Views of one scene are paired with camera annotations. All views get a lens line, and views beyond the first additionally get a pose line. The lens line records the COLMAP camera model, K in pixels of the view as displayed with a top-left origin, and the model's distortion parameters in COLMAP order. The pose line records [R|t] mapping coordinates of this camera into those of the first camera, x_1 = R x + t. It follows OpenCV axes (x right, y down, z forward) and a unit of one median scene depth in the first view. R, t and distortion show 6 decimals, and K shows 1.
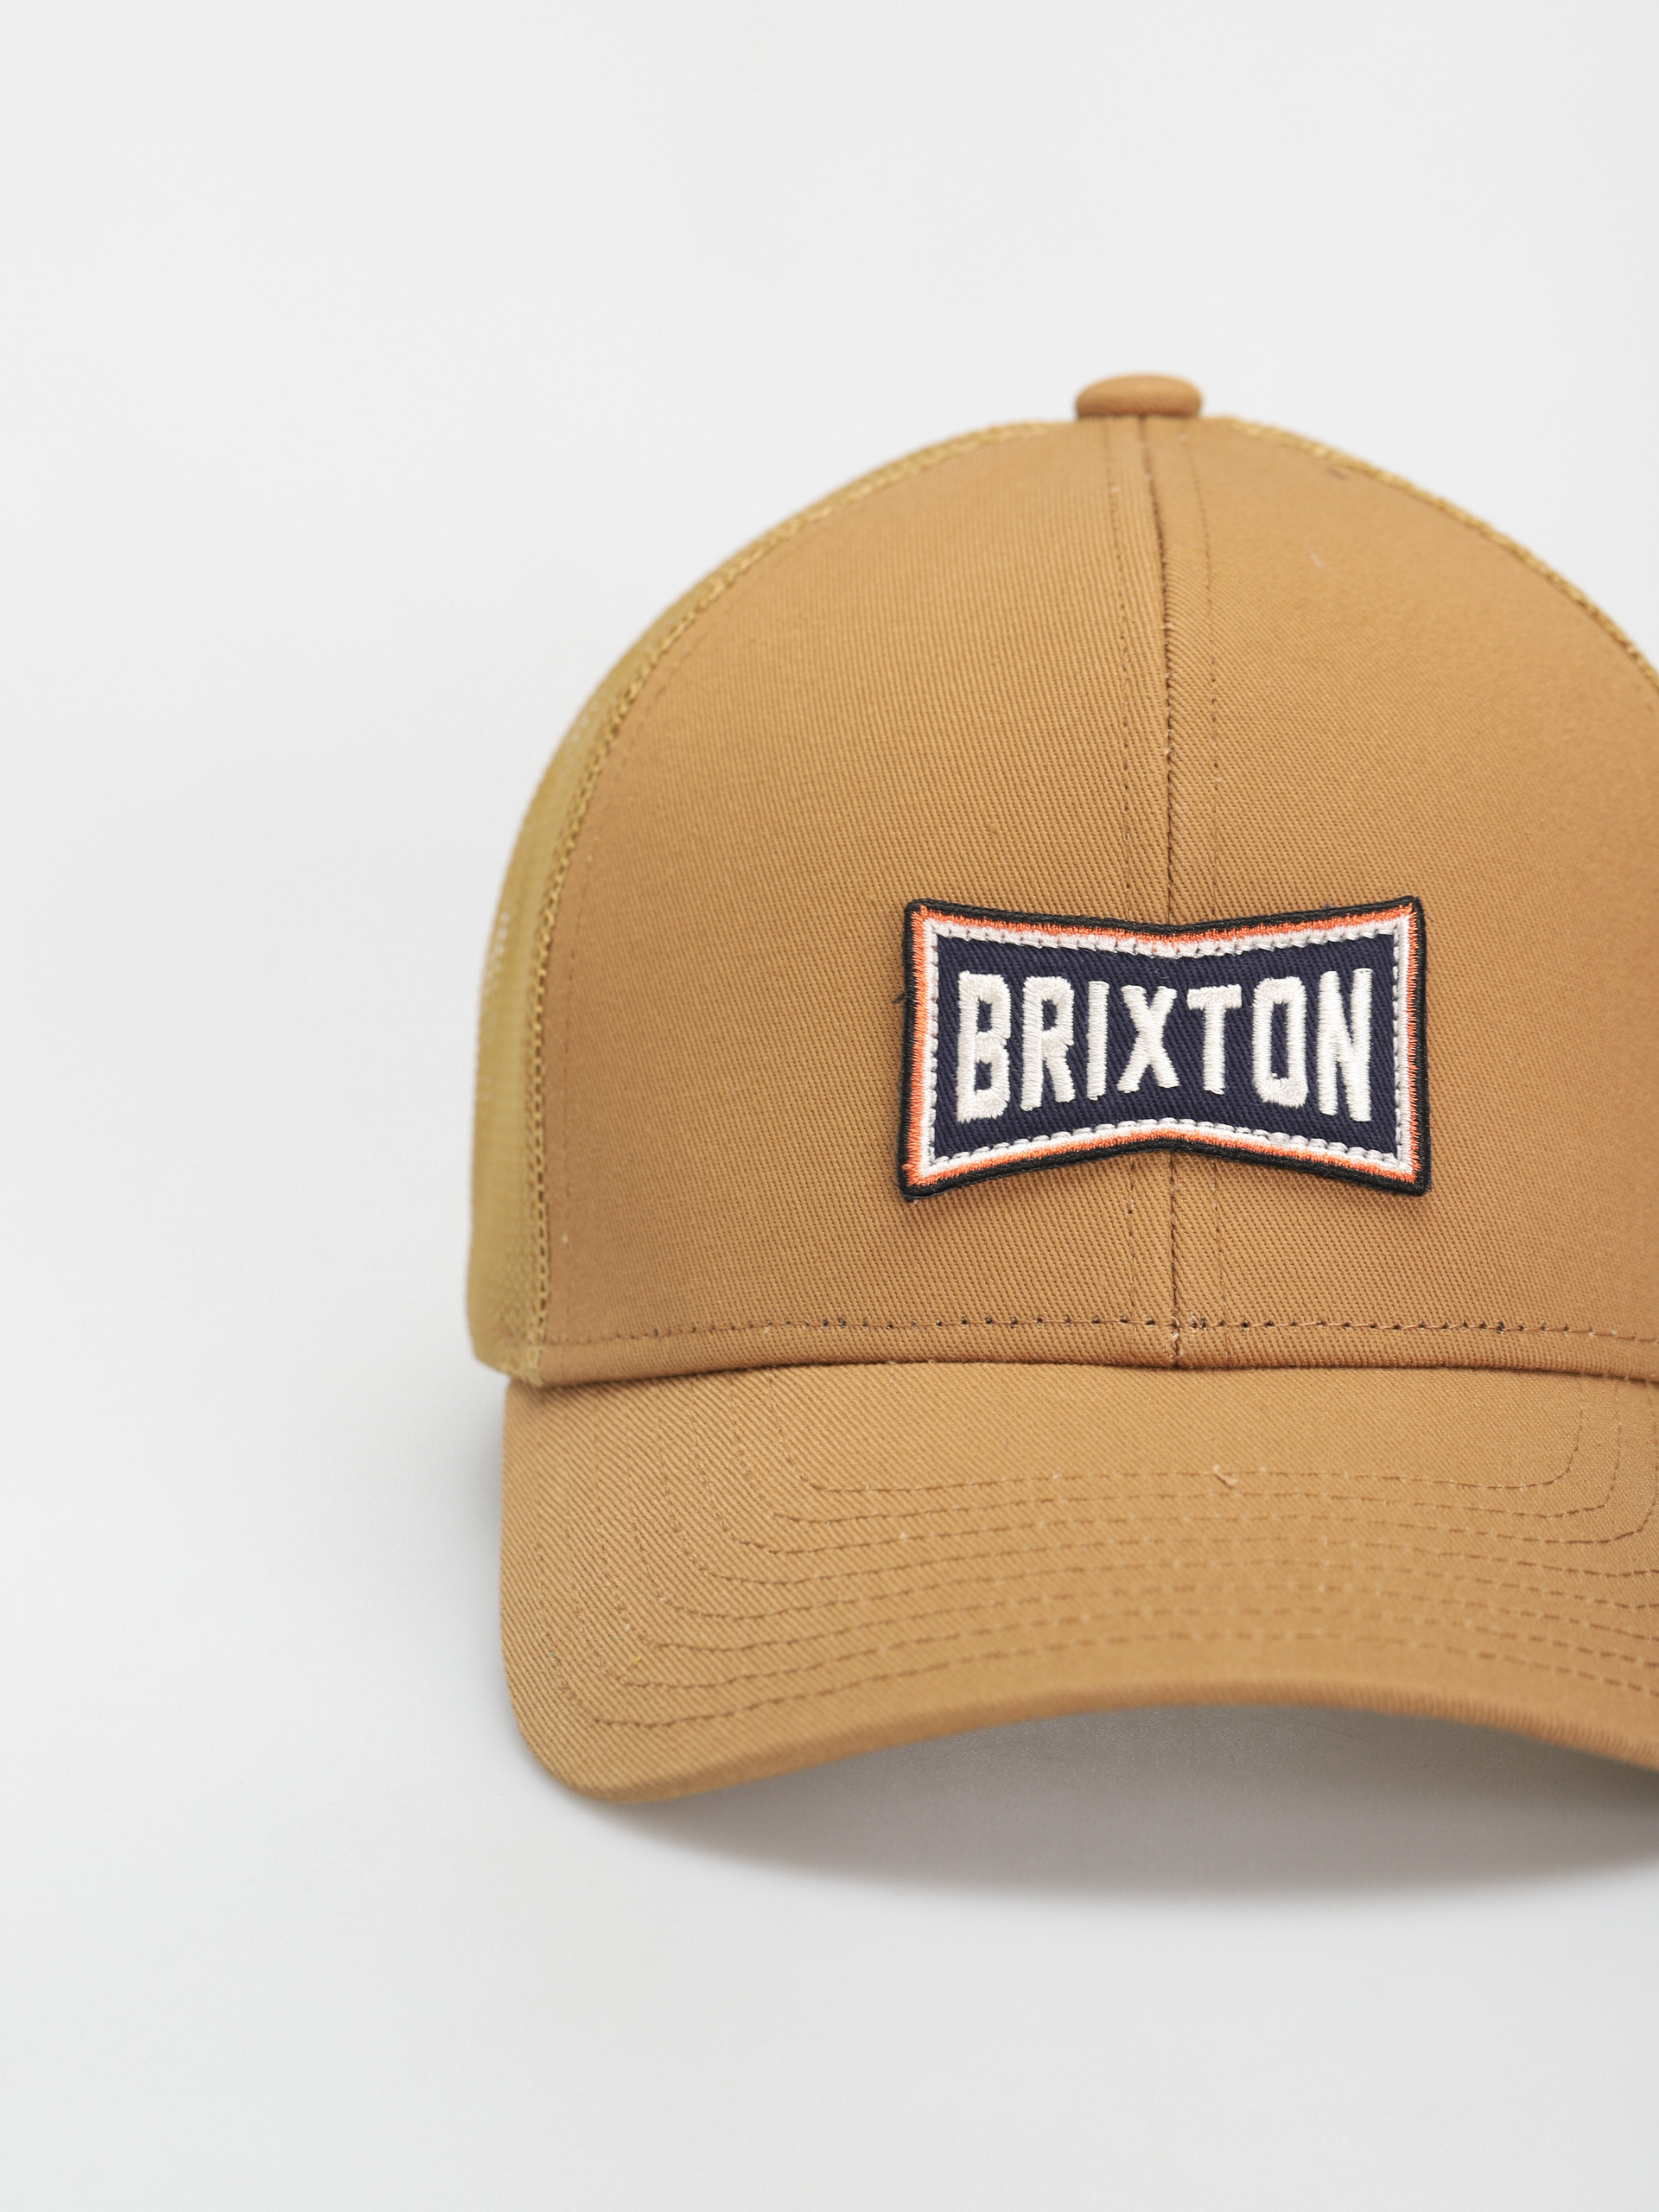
lens RADIAL K [[6400.5, 0, 829.5], [0, 6400.5, 1106.0], [0, 0, 1]] dist [-0.030286, 0.184003]
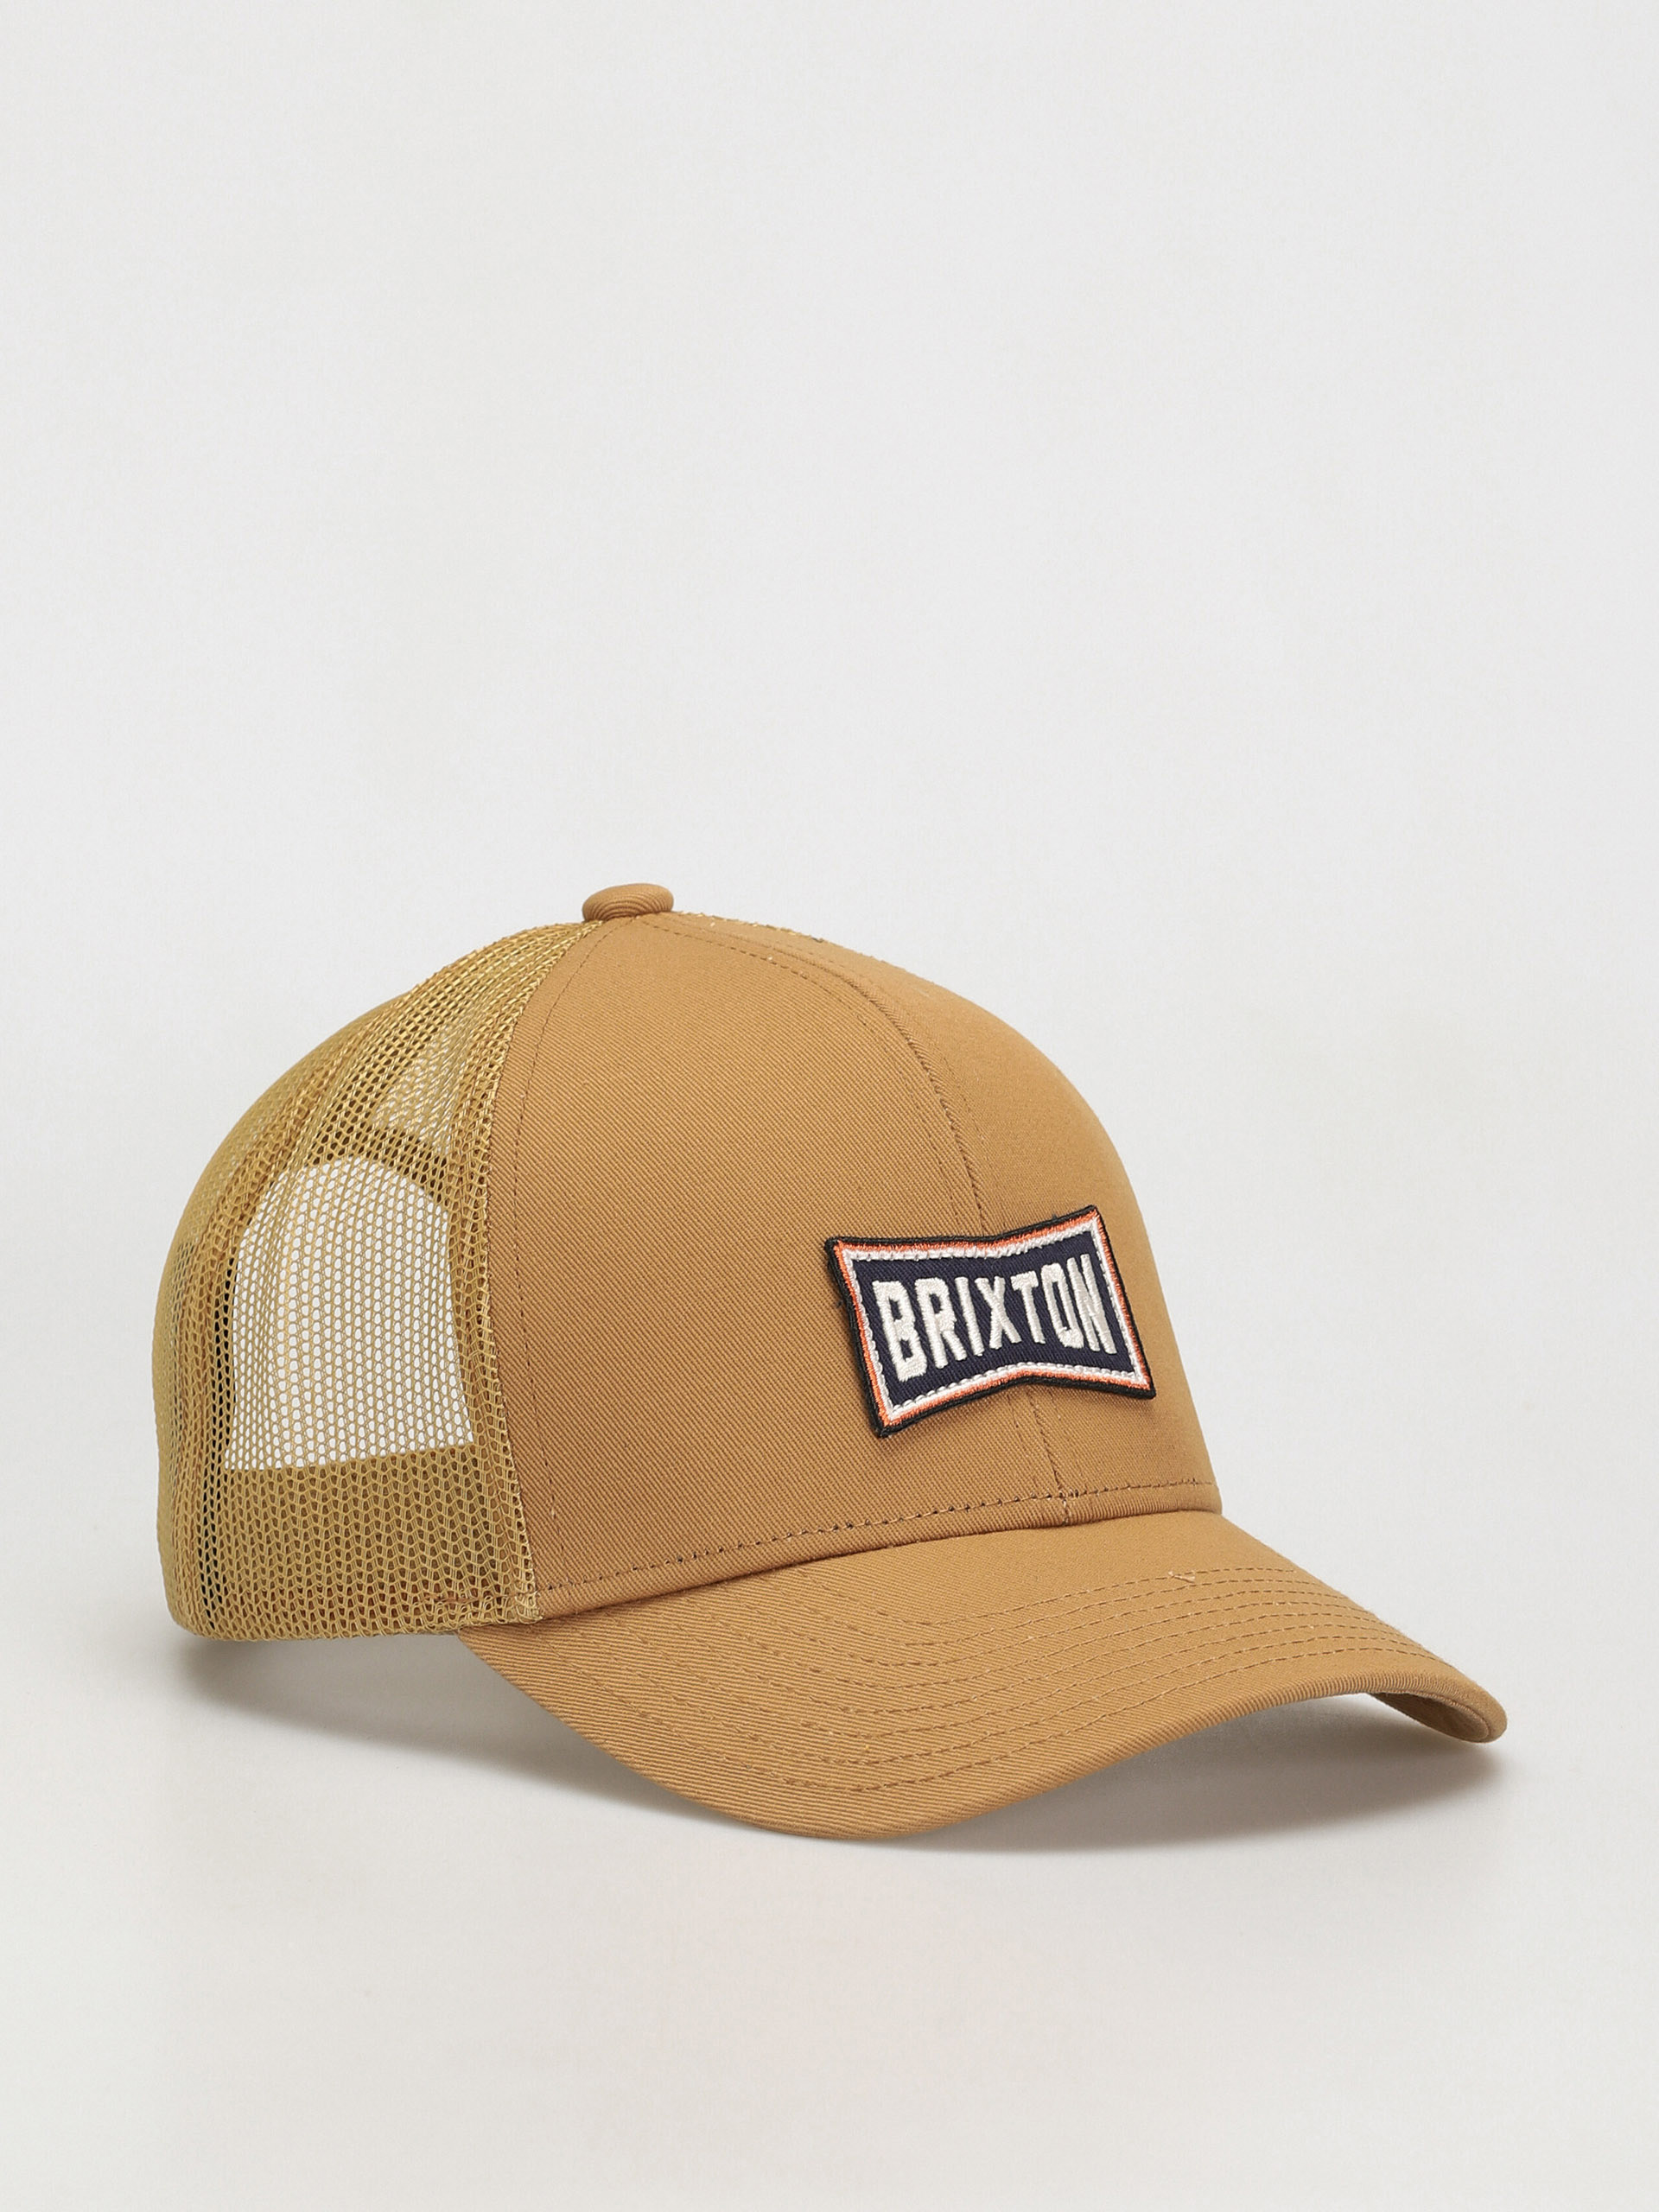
lens RADIAL K [[6400.5, 0, 829.5], [0, 6400.5, 1106.0], [0, 0, 1]] dist [-0.030286, 0.184003]
pose [[0.892012, -0.097548, 0.441361, -0.635818], [0.133433, 0.989749, -0.050923, 0.012602], [-0.431869, 0.104316, 0.895883, -0.320090]]
